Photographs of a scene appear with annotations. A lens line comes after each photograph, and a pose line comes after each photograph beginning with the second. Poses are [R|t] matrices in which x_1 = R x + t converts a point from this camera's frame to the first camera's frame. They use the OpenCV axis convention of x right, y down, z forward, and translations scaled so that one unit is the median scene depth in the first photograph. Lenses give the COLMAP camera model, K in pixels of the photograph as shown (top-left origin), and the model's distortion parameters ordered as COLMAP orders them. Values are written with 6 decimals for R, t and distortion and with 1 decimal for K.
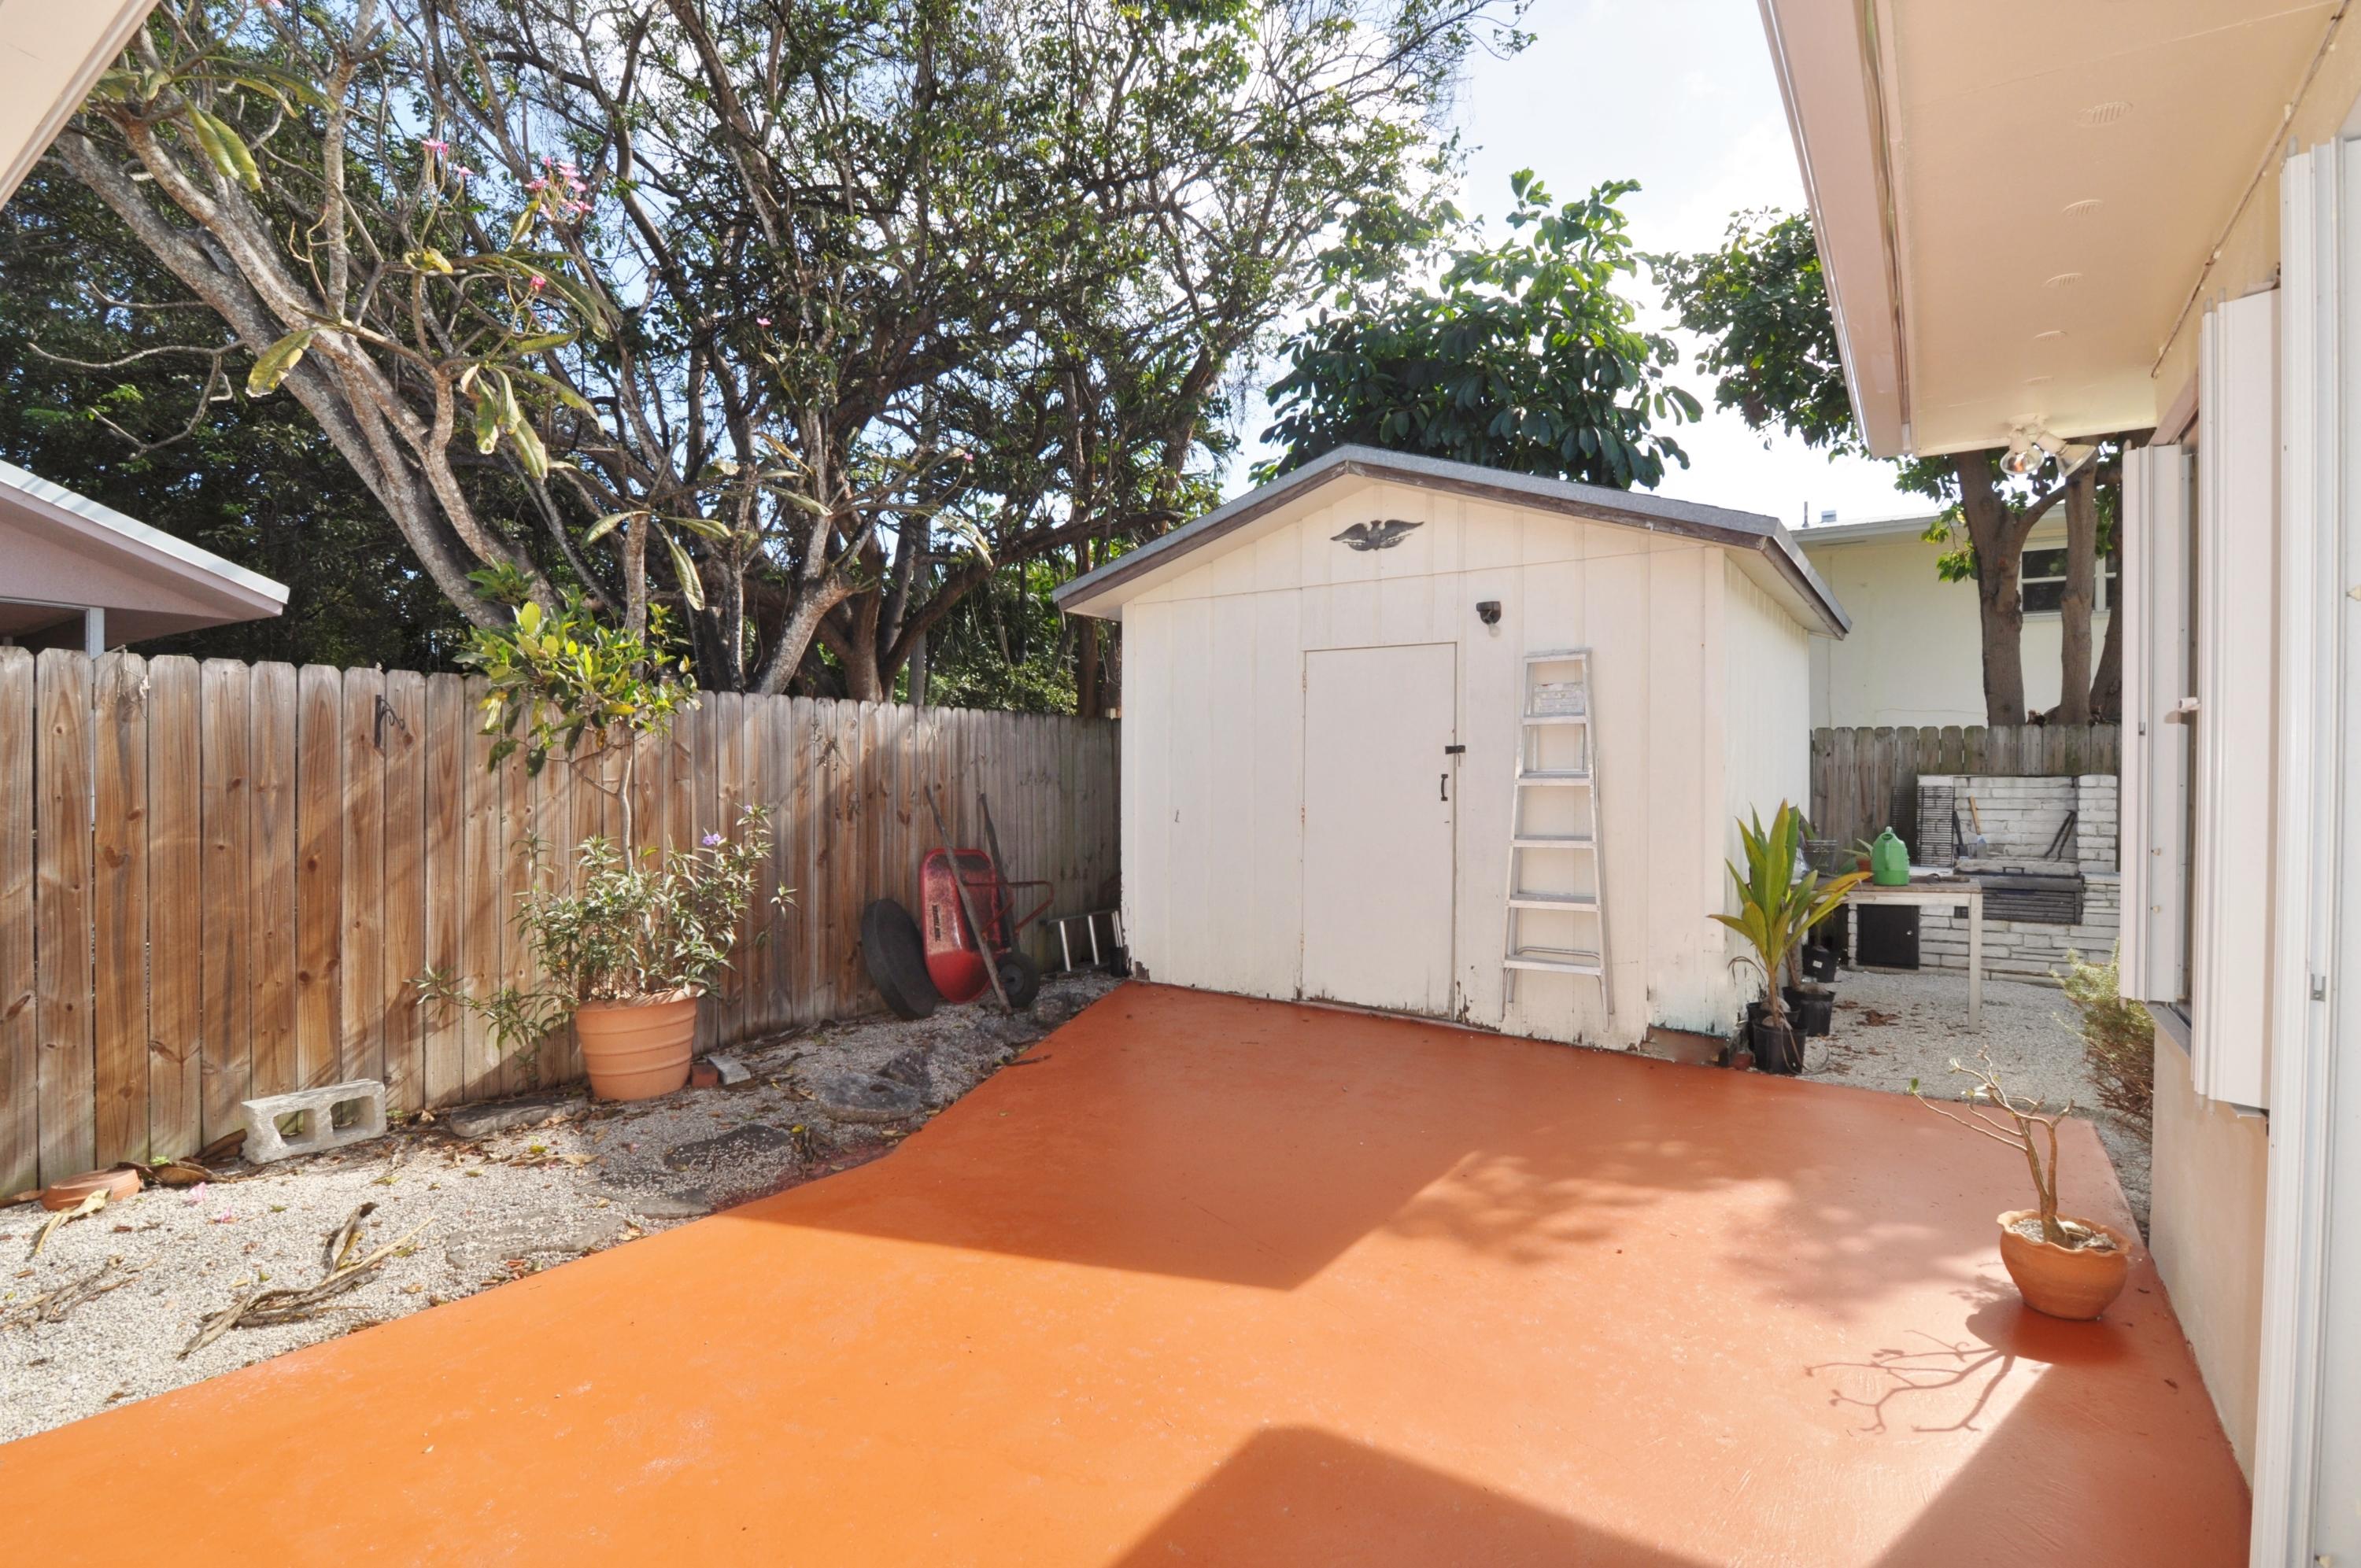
lens RADIAL K [[1150.6, 0, 1166.2], [0, 1150.6, 773.1], [0, 0, 1]] dist [-0.002143, -0.014730]
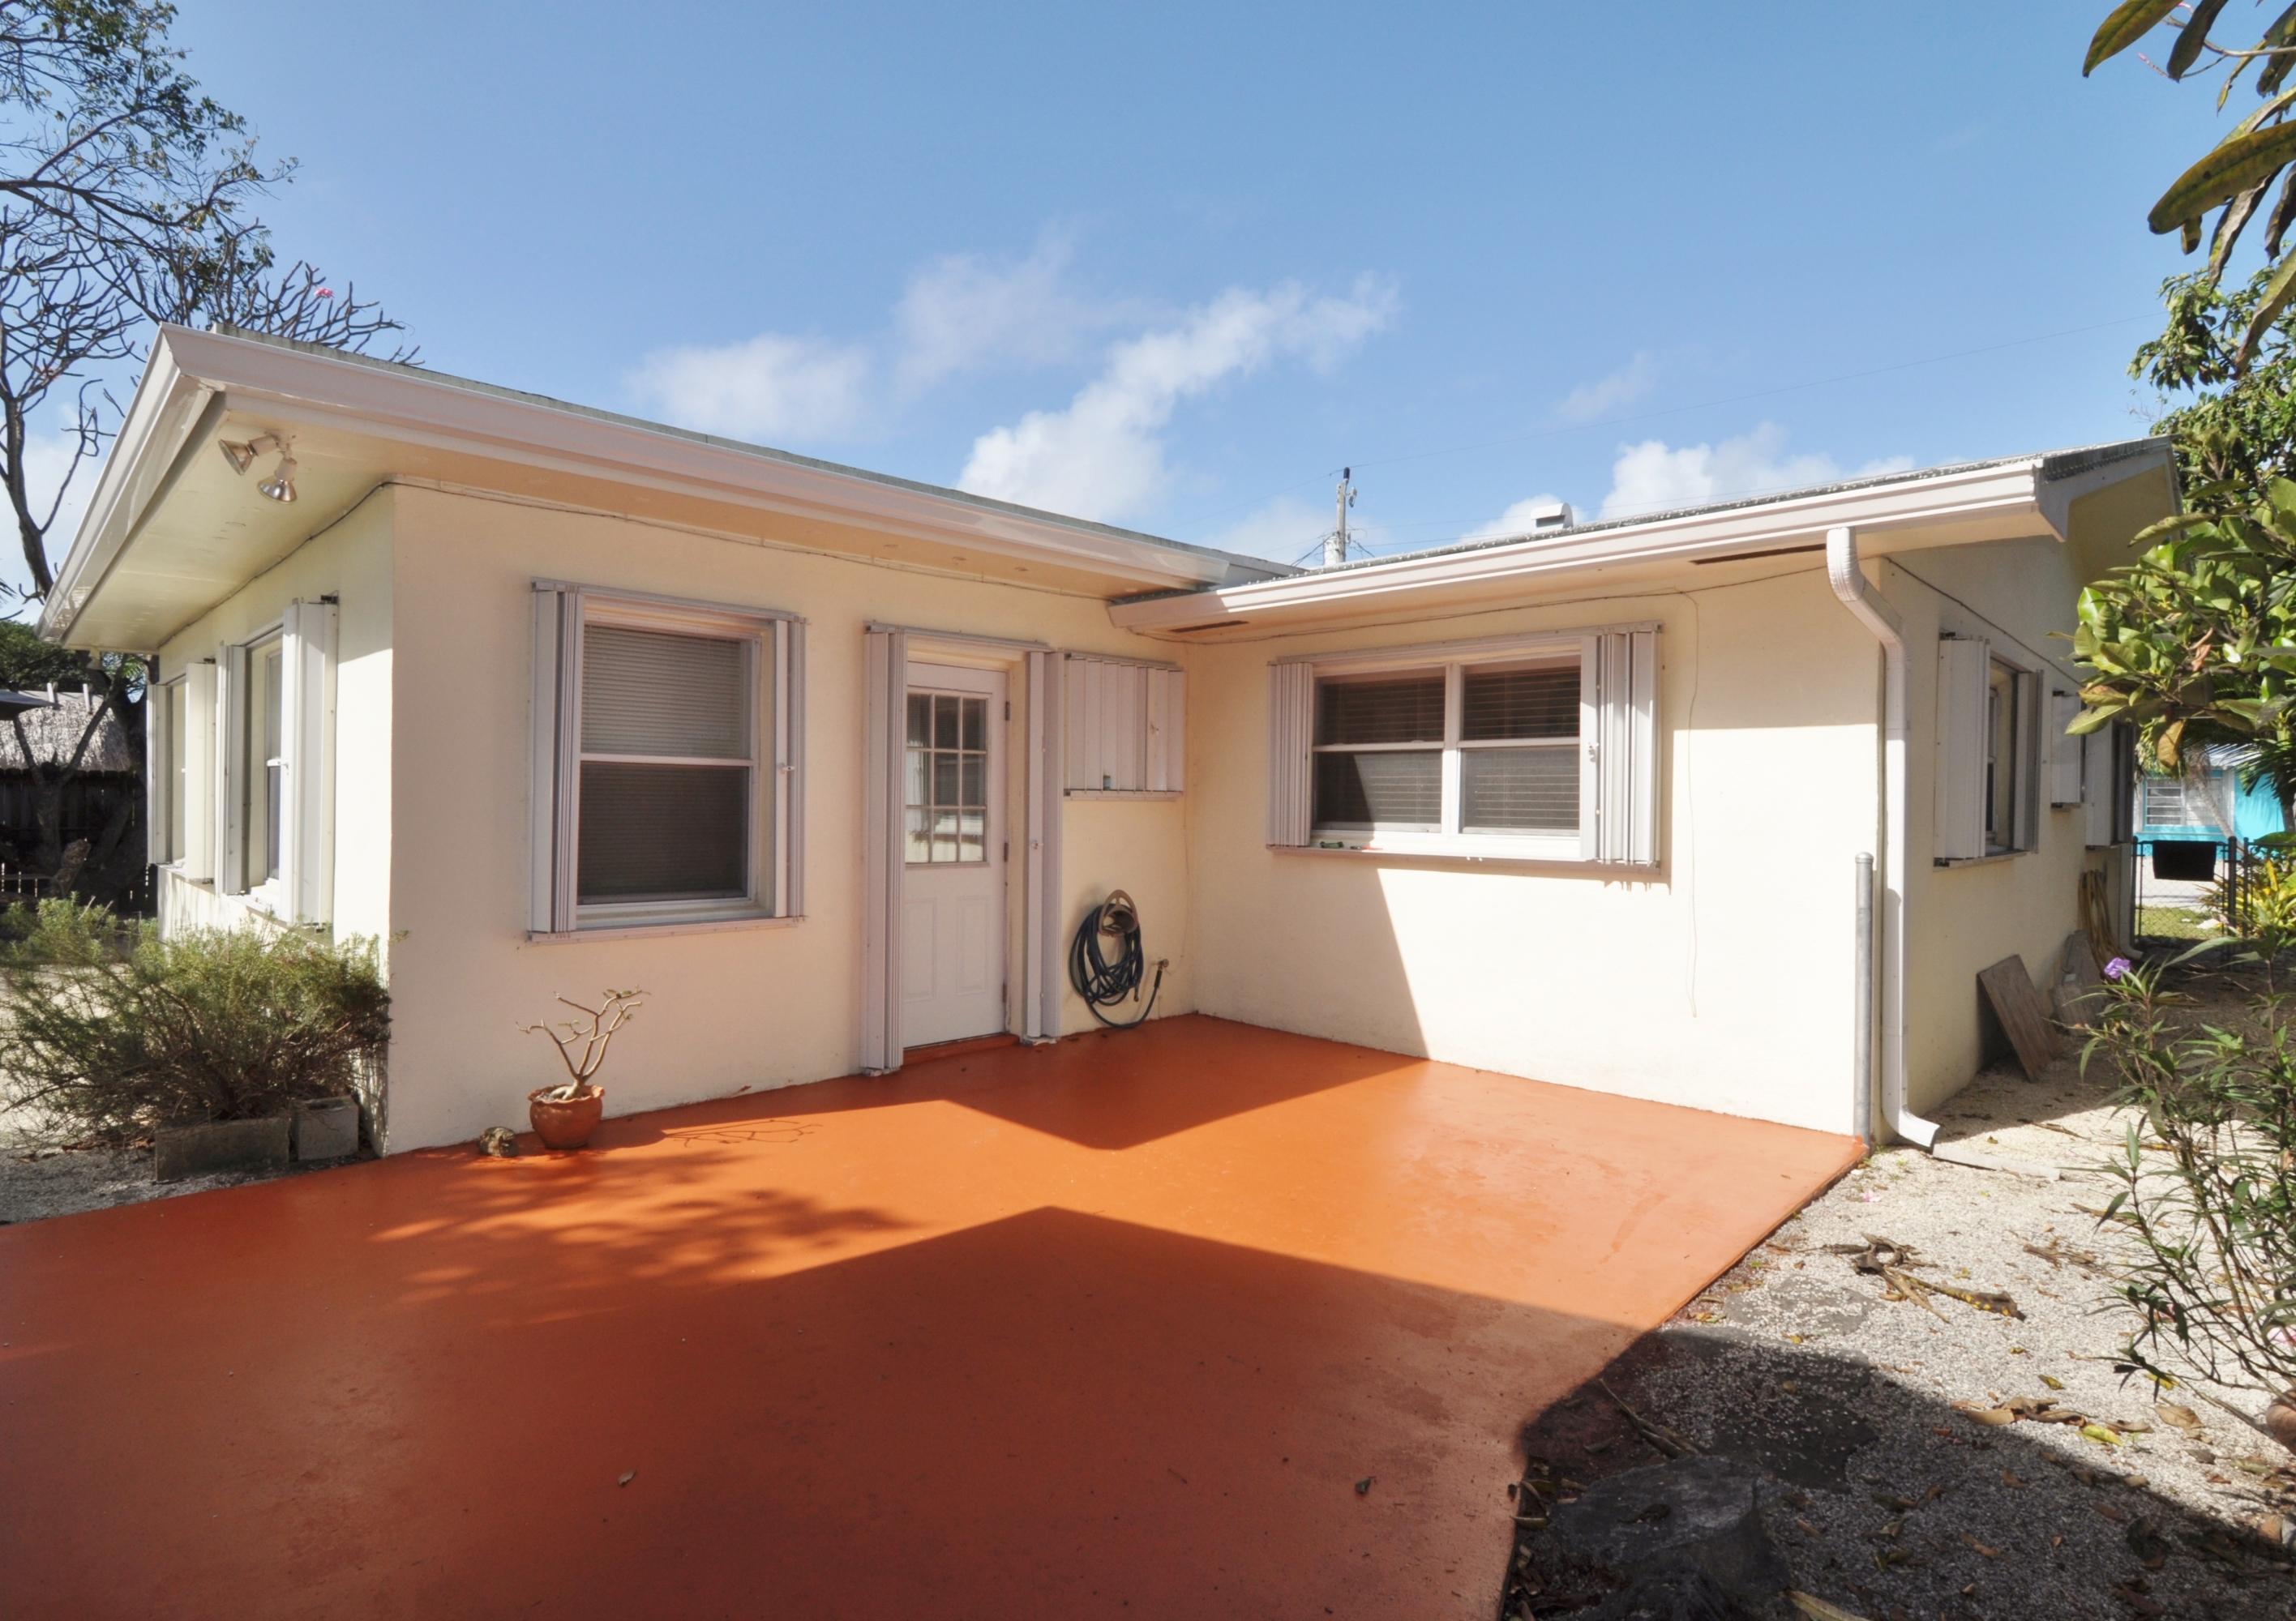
lens RADIAL K [[1155.5, 0, 1144.0], [0, 1155.5, 806.2], [0, 0, 1]] dist [0.000171, 0.000037]
pose [[-0.986617, -0.013037, 0.162534, -0.185629], [-0.011350, 0.999872, 0.011304, -0.003422], [-0.162661, 0.009308, -0.986638, 2.088304]]
